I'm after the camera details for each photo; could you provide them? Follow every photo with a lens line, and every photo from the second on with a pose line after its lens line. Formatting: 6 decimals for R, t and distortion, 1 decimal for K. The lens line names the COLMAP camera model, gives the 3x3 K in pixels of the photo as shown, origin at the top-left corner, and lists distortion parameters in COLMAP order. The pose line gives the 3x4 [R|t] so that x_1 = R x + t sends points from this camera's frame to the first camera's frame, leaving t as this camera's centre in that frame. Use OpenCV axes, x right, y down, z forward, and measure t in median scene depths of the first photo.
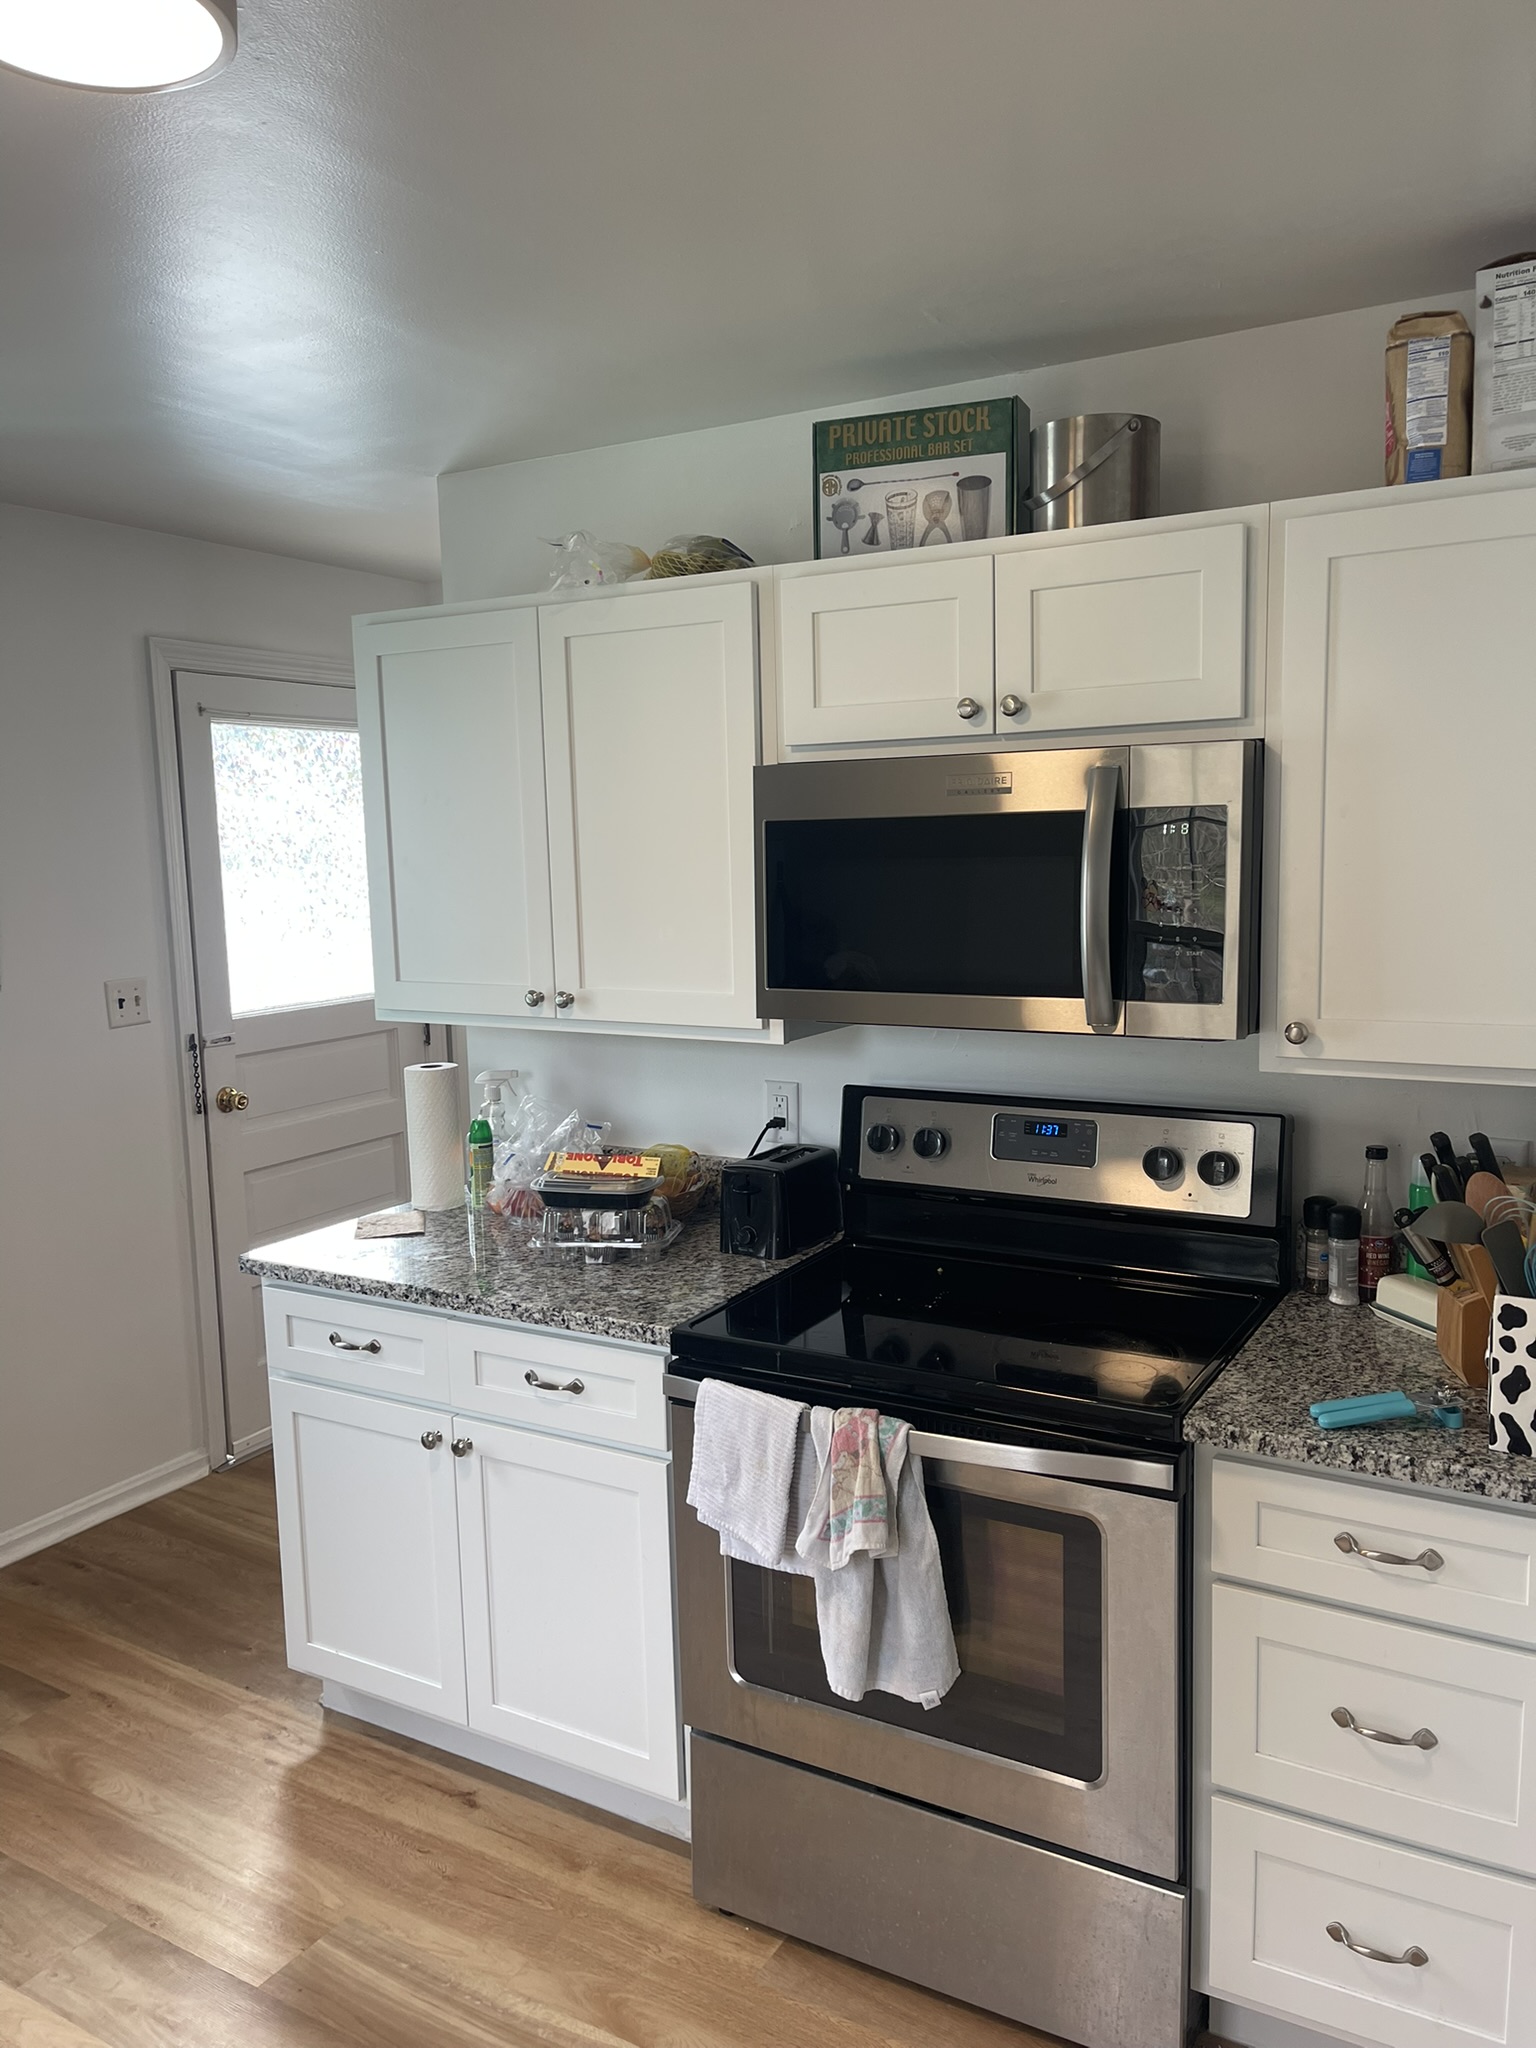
lens RADIAL K [[1532.8, 0, 760.8], [0, 1532.8, 1034.4], [0, 0, 1]] dist [0.074911, -0.089426]
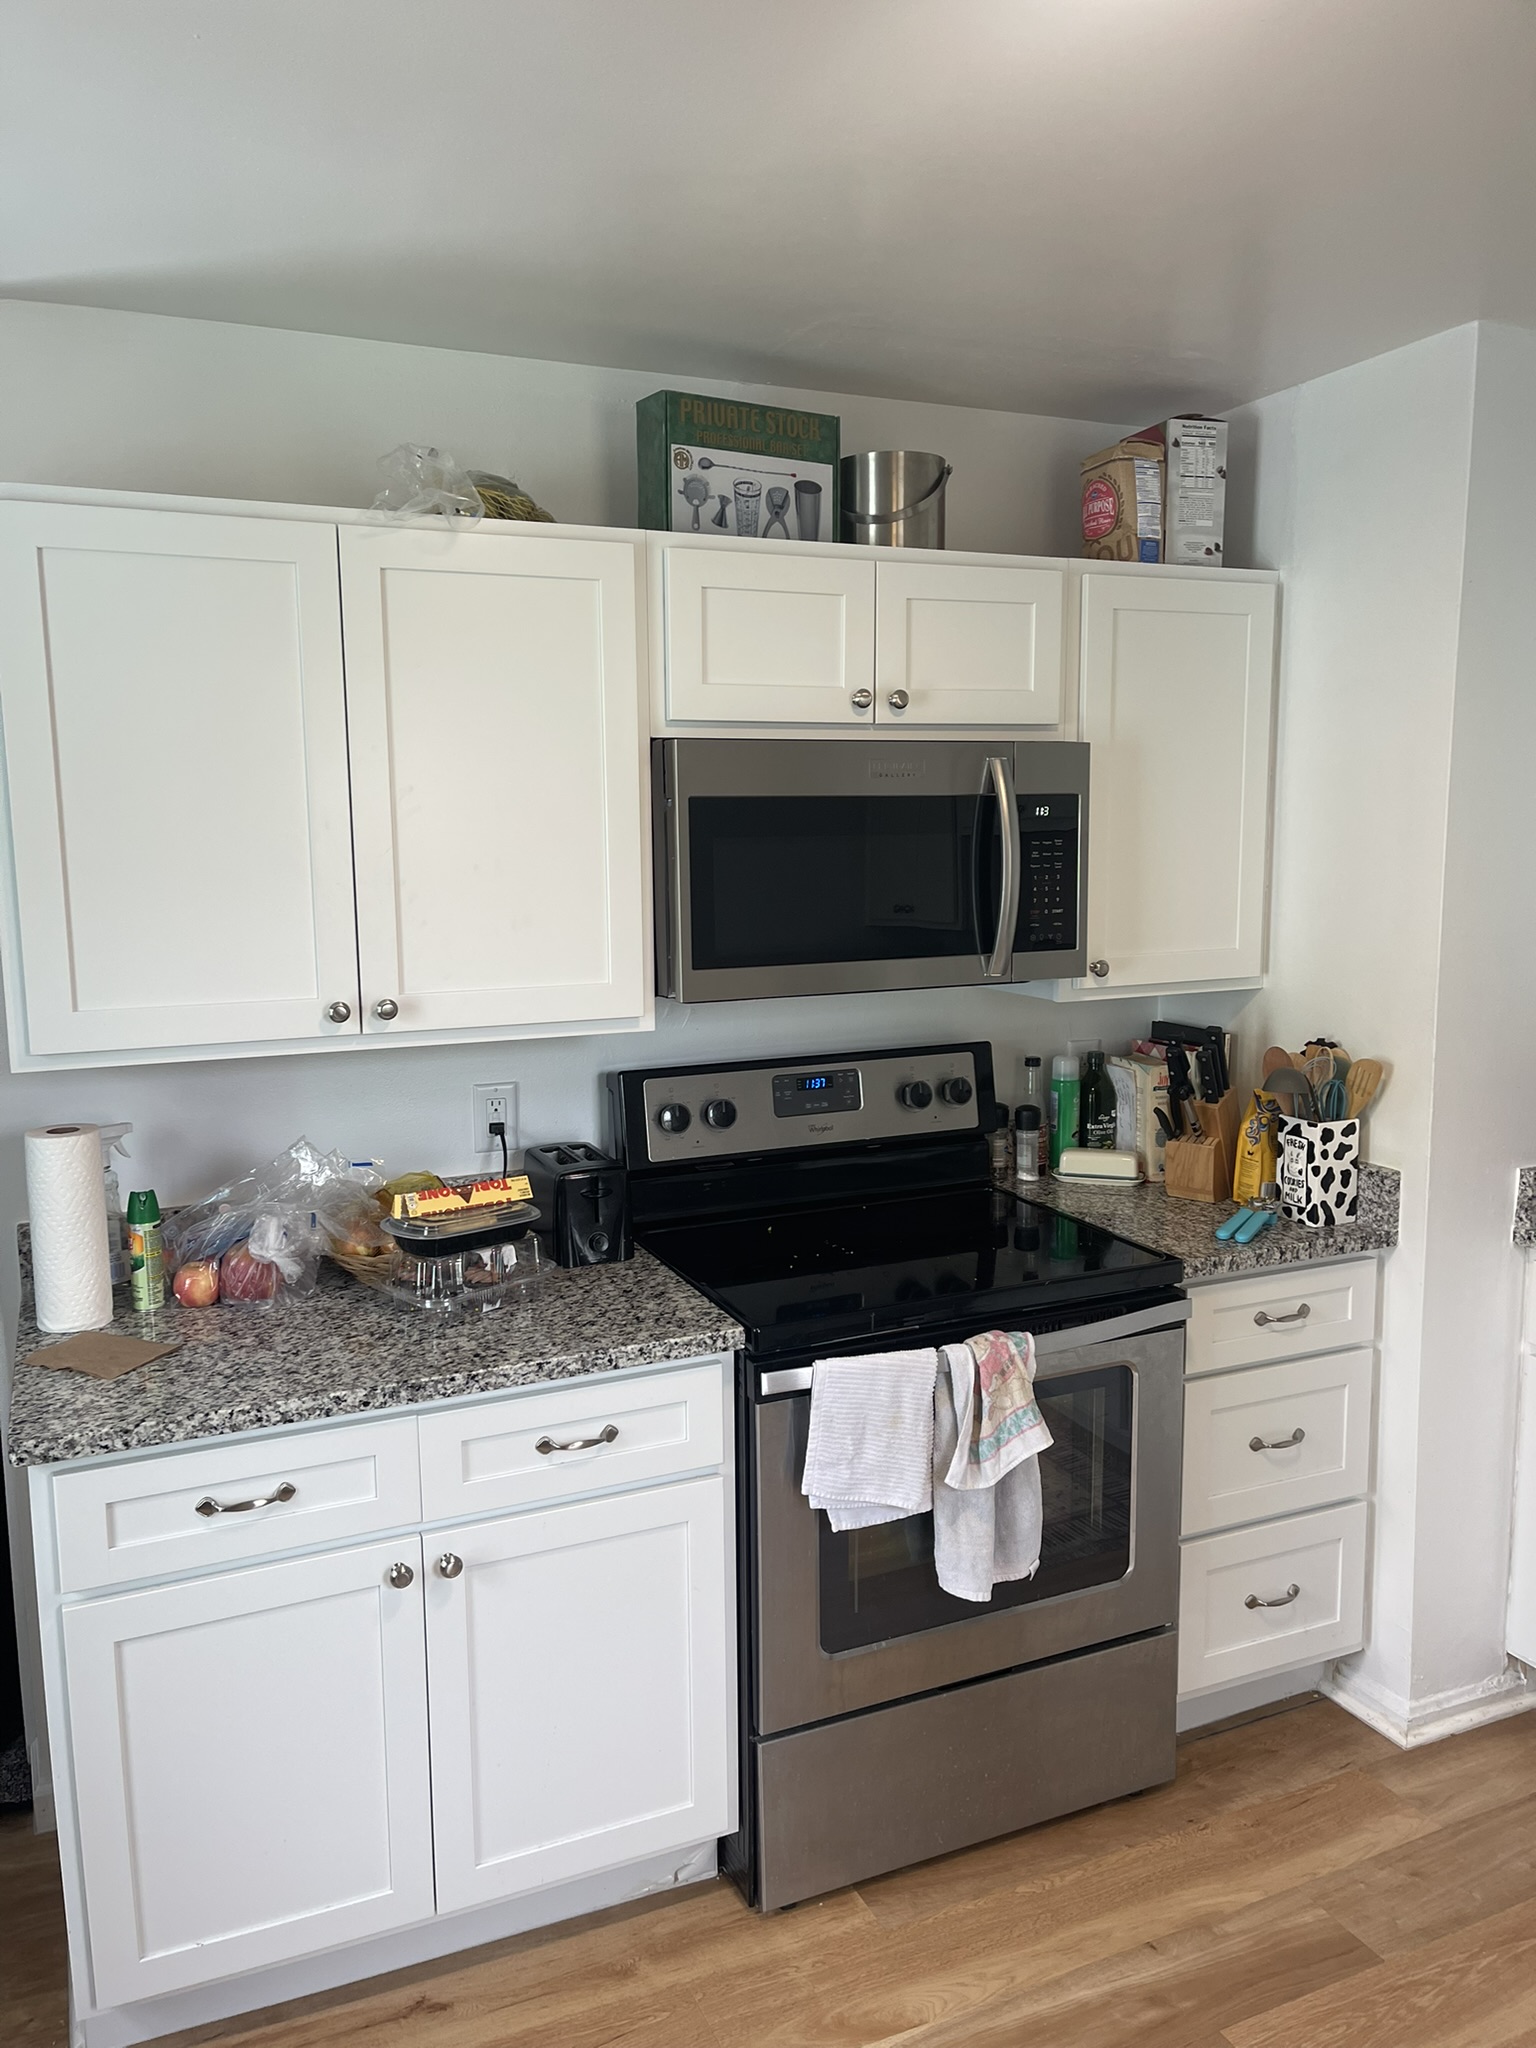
lens RADIAL K [[1537.5, 0, 768.0], [0, 1537.5, 1024.0], [0, 0, 1]] dist [0.078284, -0.102174]
pose [[0.586721, -0.095571, 0.804130, -0.770880], [0.099445, 0.993999, 0.045579, -0.036715], [-0.803660, 0.053224, 0.592704, 0.397020]]
